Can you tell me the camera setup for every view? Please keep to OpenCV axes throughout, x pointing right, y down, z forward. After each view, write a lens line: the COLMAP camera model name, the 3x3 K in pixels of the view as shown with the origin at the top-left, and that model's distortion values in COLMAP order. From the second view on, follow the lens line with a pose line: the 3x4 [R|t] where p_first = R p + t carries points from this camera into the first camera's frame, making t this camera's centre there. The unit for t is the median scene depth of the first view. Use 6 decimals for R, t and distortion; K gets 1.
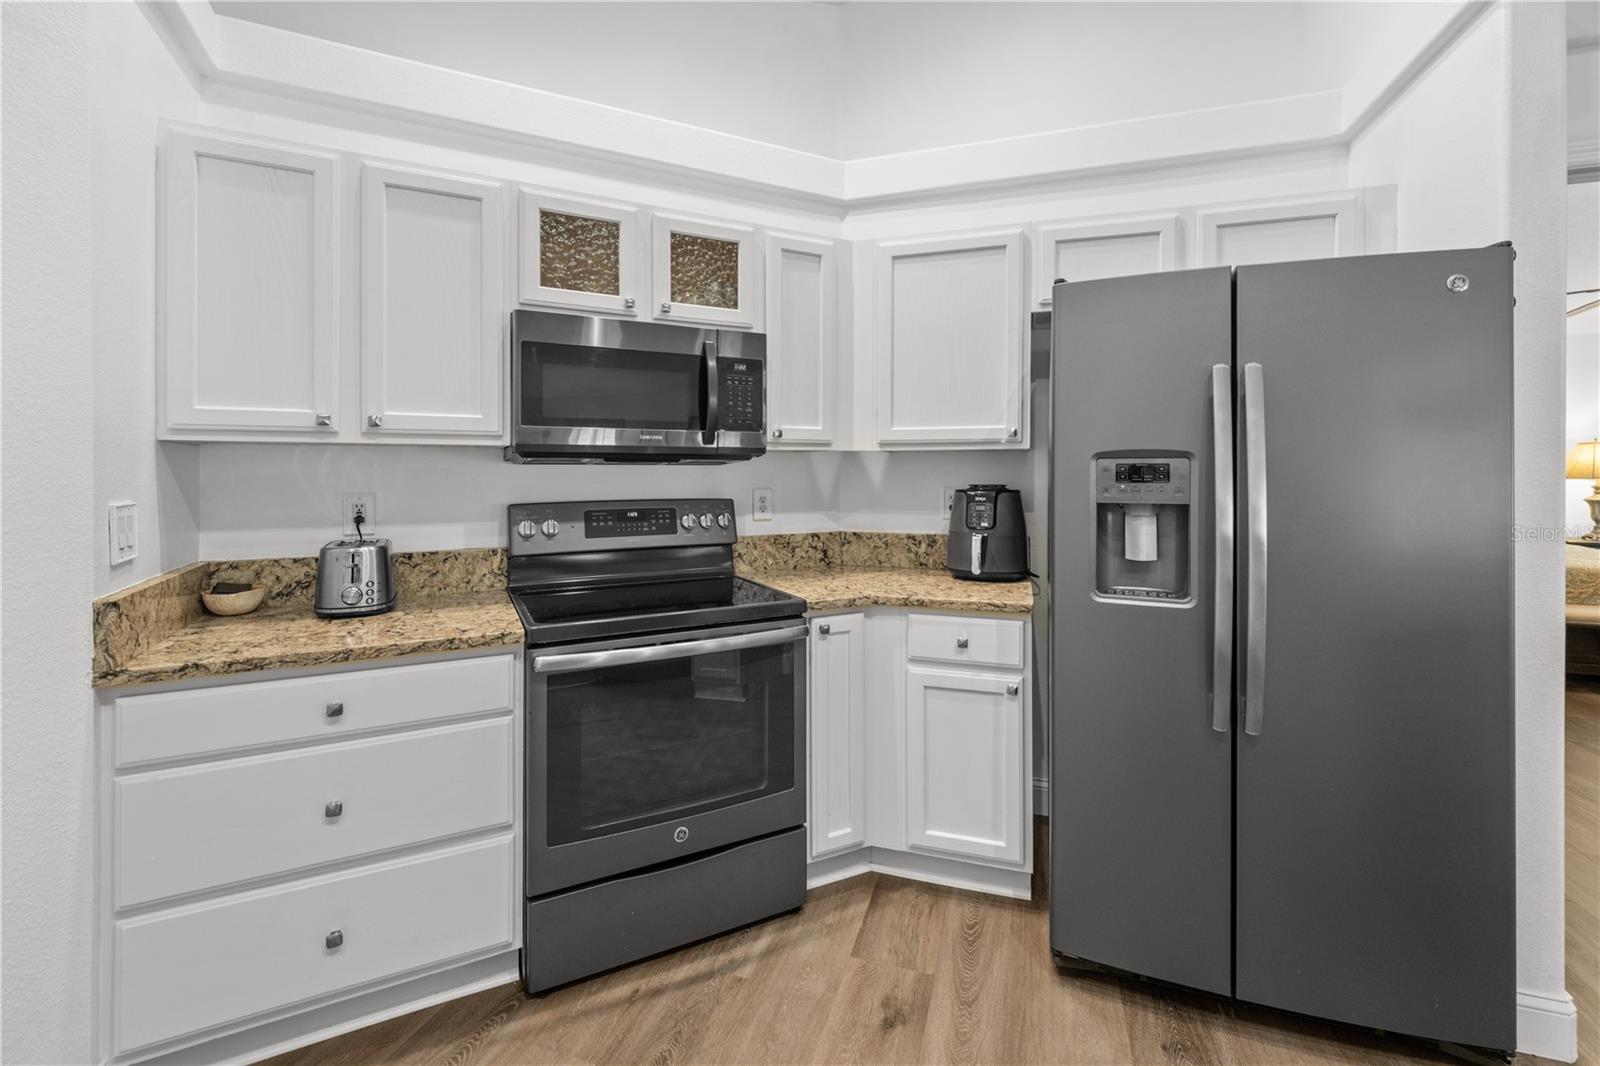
lens RADIAL K [[681.6, 0, 806.4], [0, 681.6, 468.5], [0, 0, 1]] dist [0.001547, -0.003233]
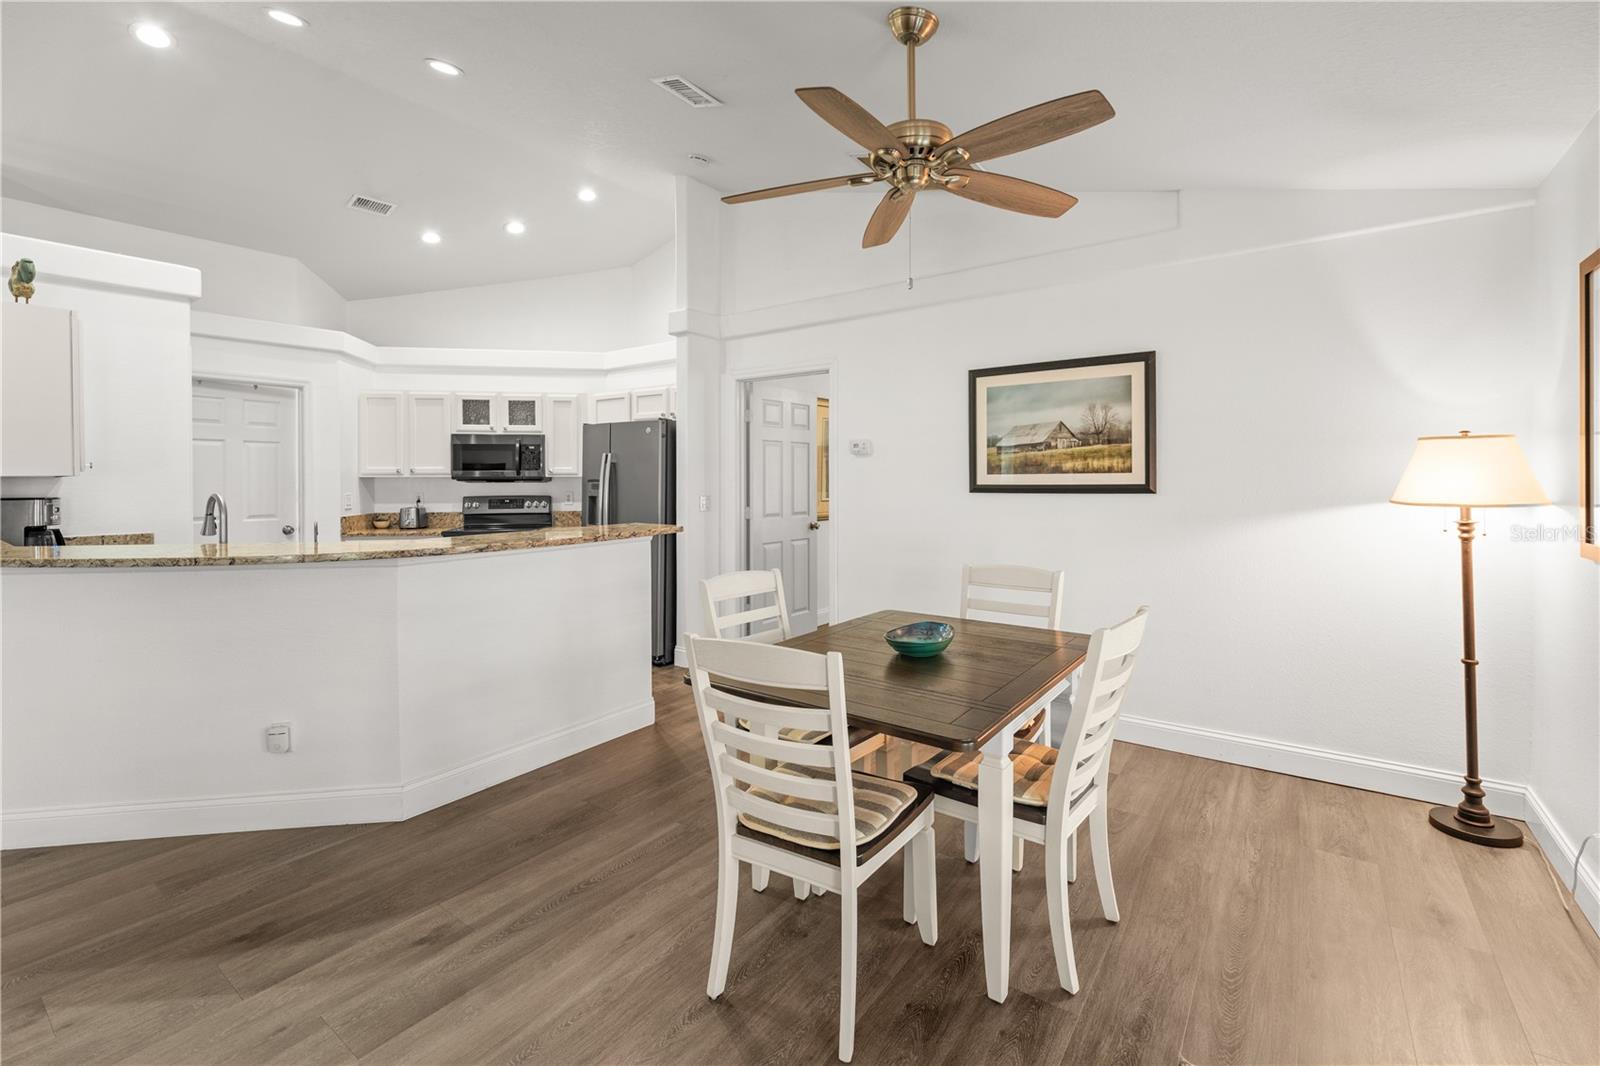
lens RADIAL K [[685.6, 0, 802.3], [0, 685.6, 478.8], [0, 0, 1]] dist [-0.001138, -0.000480]
pose [[0.952873, -0.003136, -0.303354, 1.887411], [0.004258, 0.999986, 0.003036, -0.027346], [0.303340, -0.004184, 0.952873, -1.387466]]
